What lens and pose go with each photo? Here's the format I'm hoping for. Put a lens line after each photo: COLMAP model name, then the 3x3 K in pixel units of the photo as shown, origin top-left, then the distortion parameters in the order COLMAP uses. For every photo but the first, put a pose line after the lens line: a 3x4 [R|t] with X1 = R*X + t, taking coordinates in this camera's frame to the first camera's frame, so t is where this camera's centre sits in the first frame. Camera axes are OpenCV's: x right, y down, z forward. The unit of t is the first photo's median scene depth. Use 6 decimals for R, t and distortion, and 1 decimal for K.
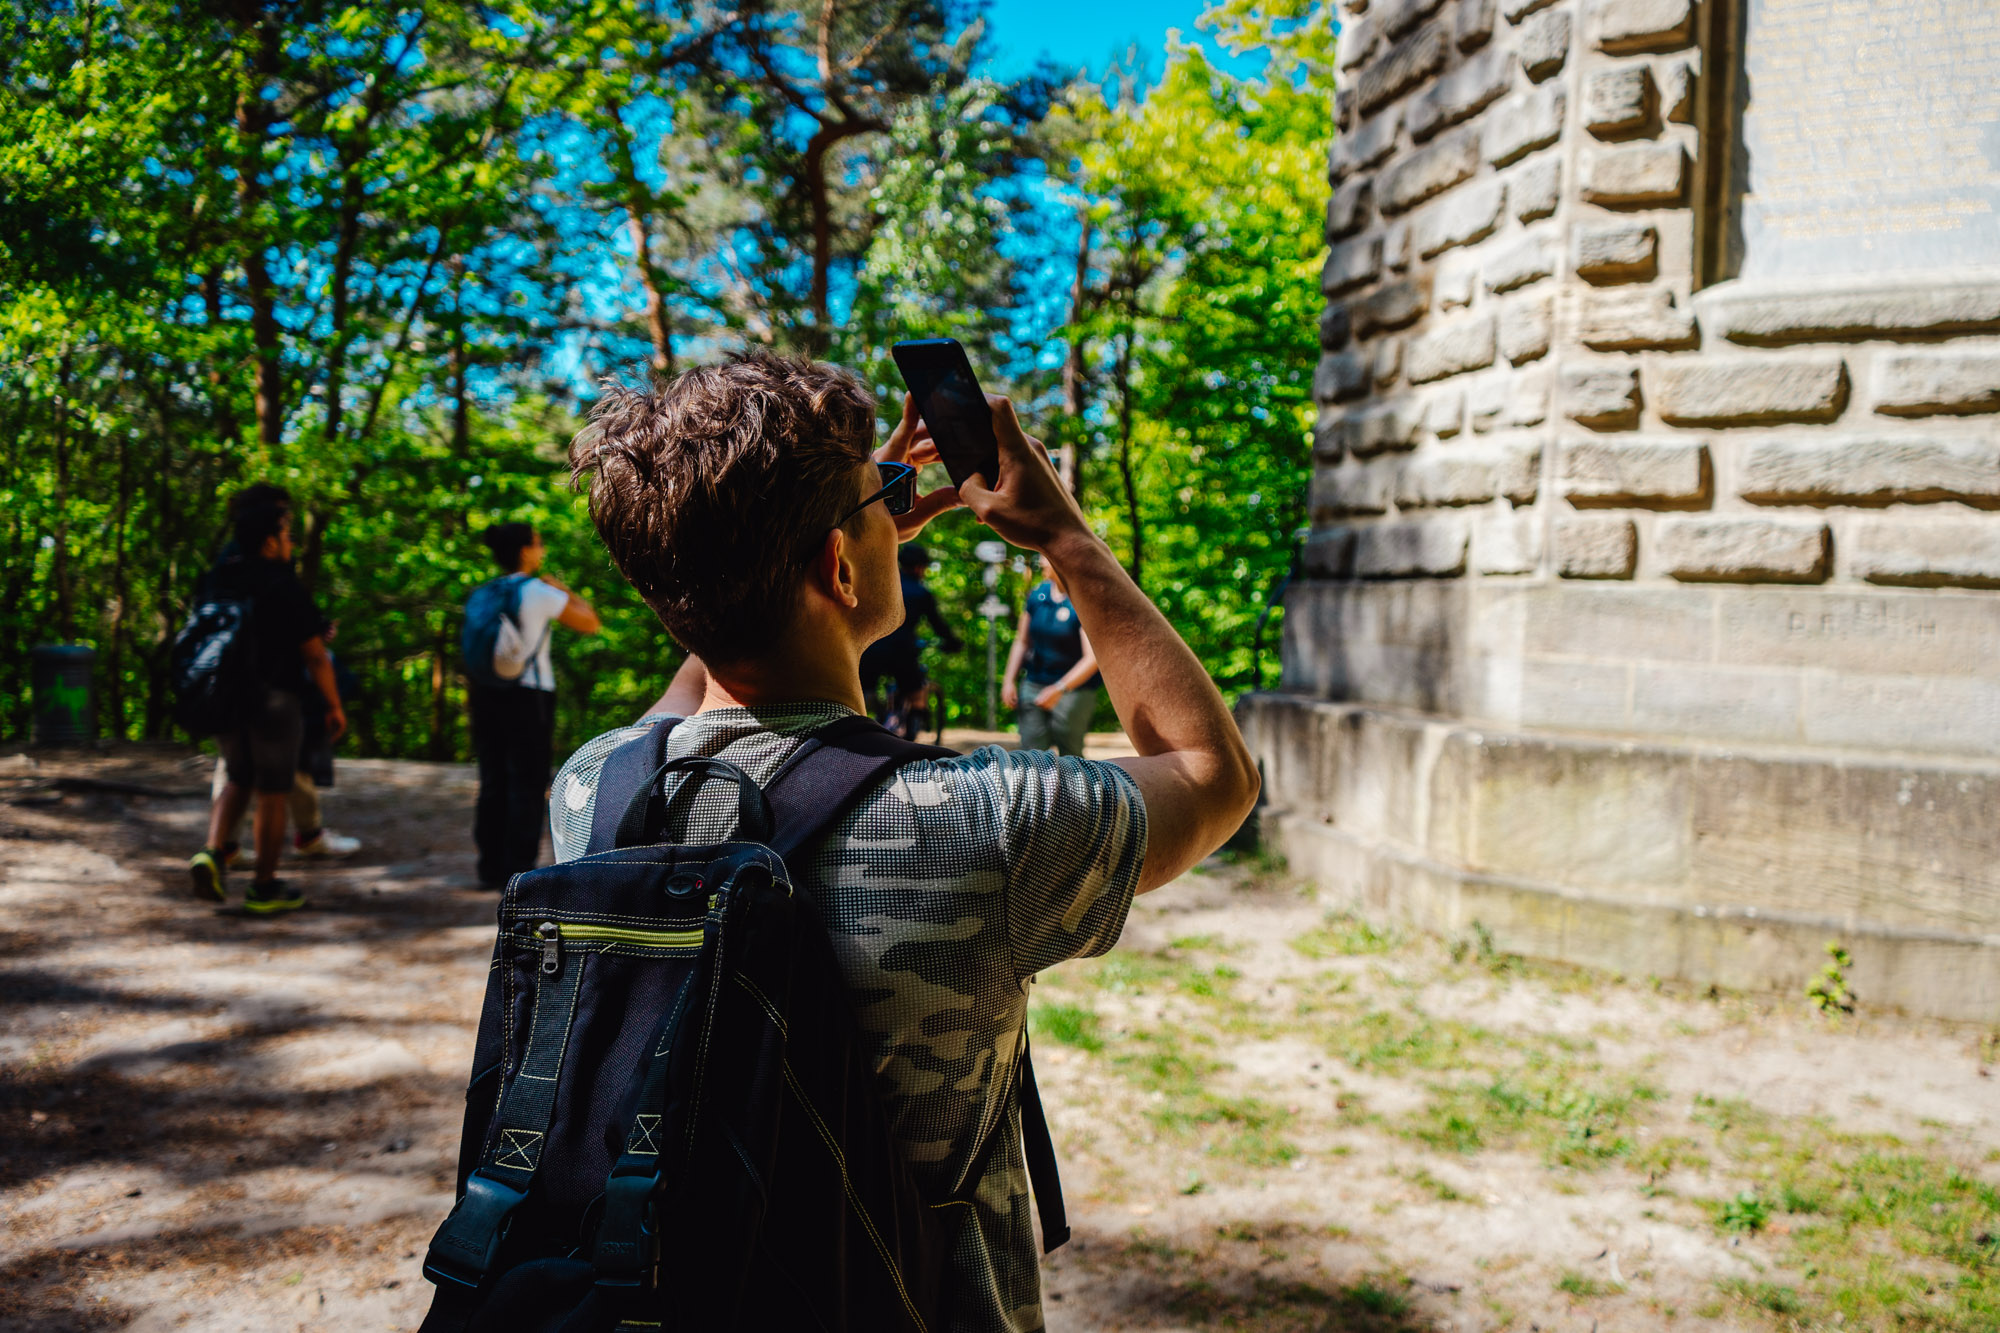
lens RADIAL K [[1600.2, 0, 992.5], [0, 1600.2, 651.1], [0, 0, 1]] dist [-0.026439, 0.034329]
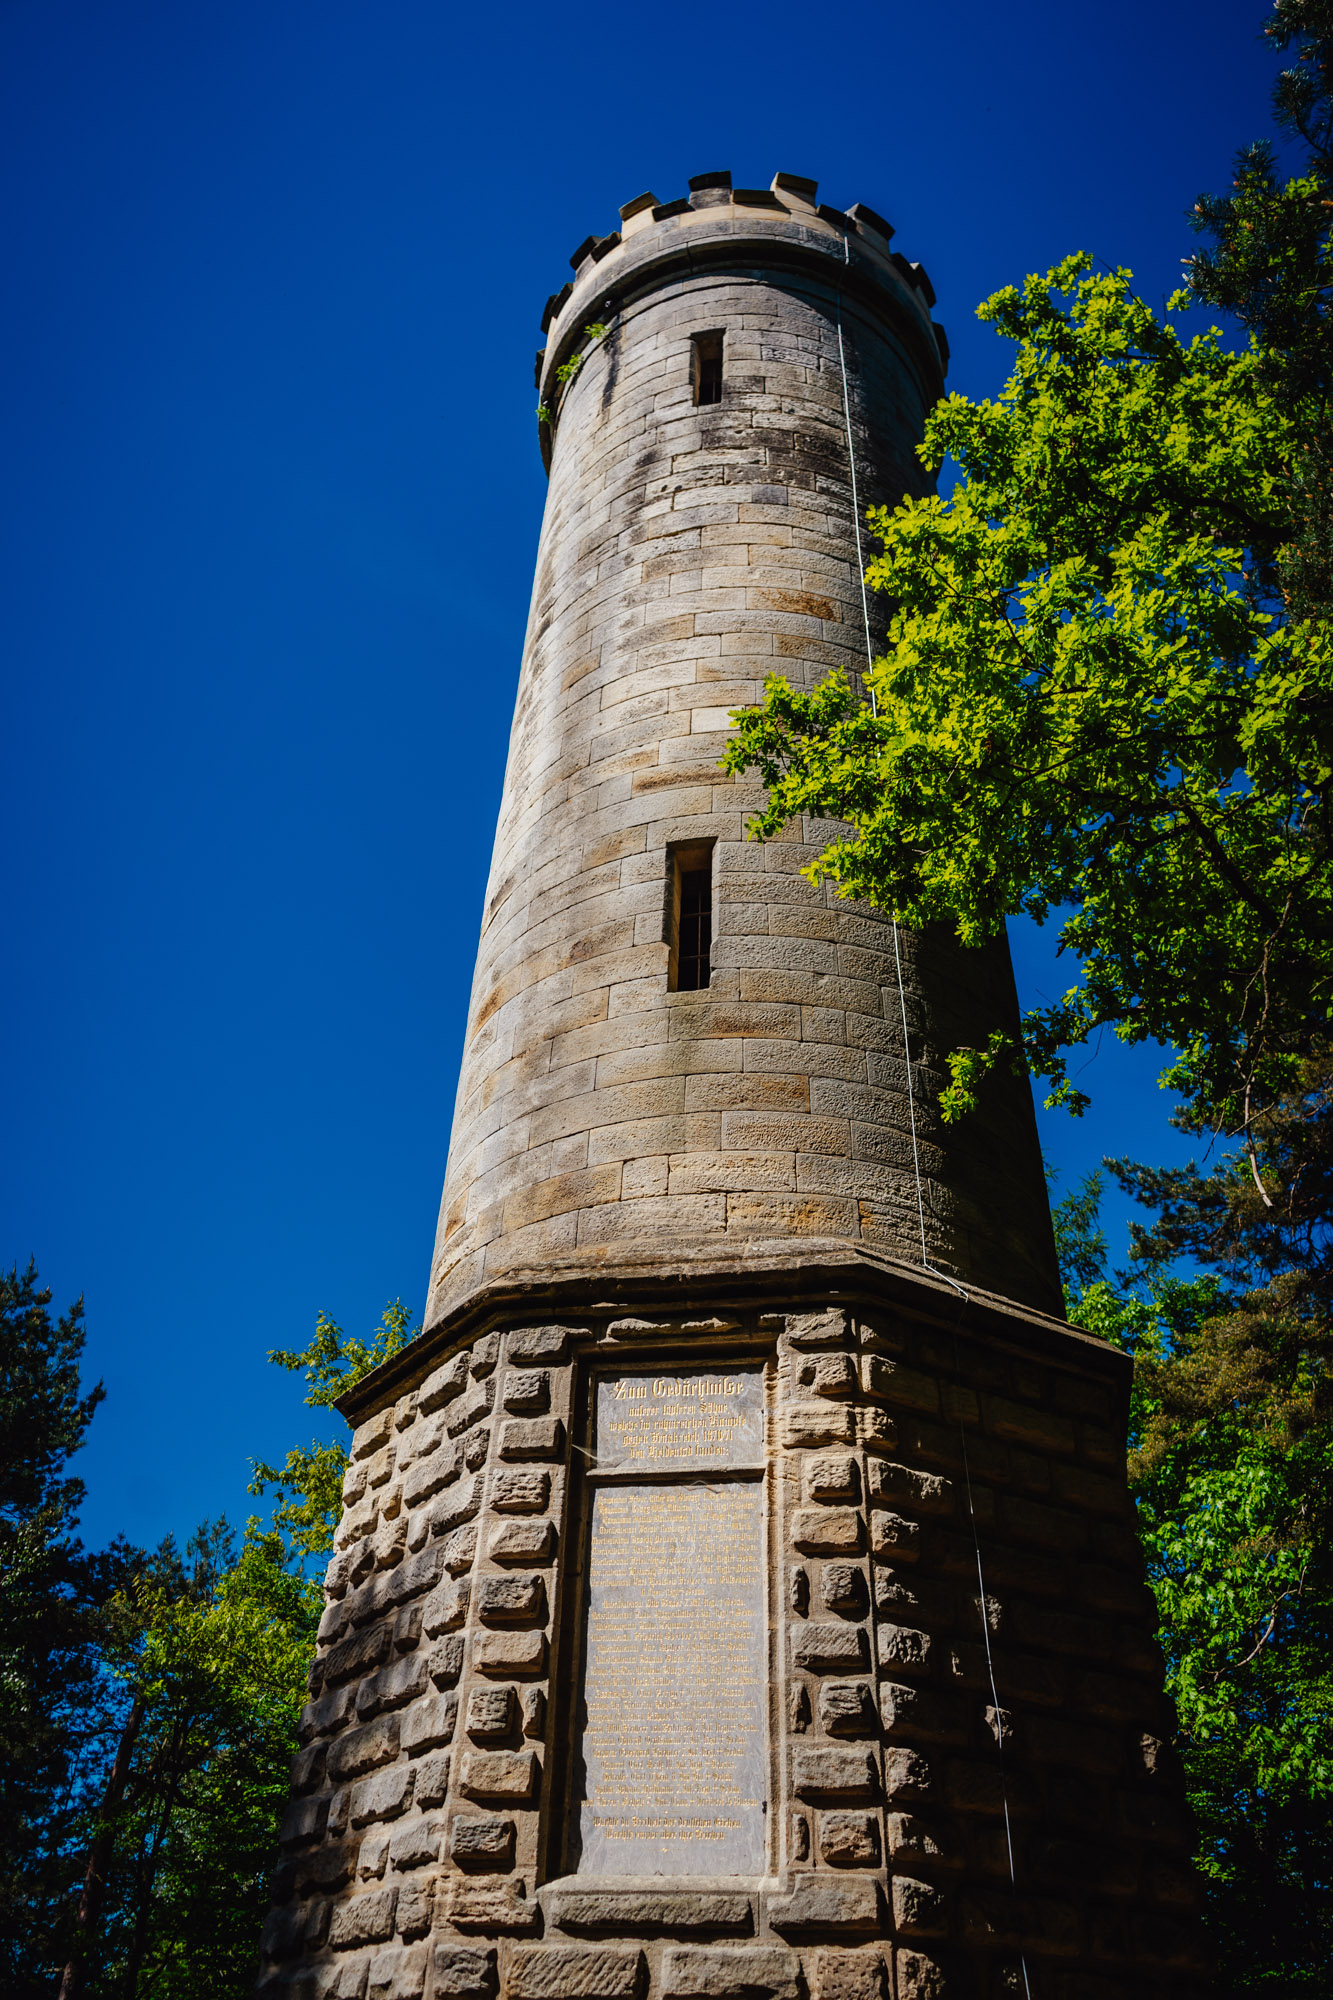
lens RADIAL K [[1600.2, 0, 653.8], [0, 1600.2, 994.2], [0, 0, 1]] dist [-0.026439, 0.034329]
pose [[0.943961, 0.197791, 0.264228, 0.054332], [0.008659, 0.785437, -0.618881, 0.001666], [-0.329943, 0.586488, 0.739709, -0.355295]]
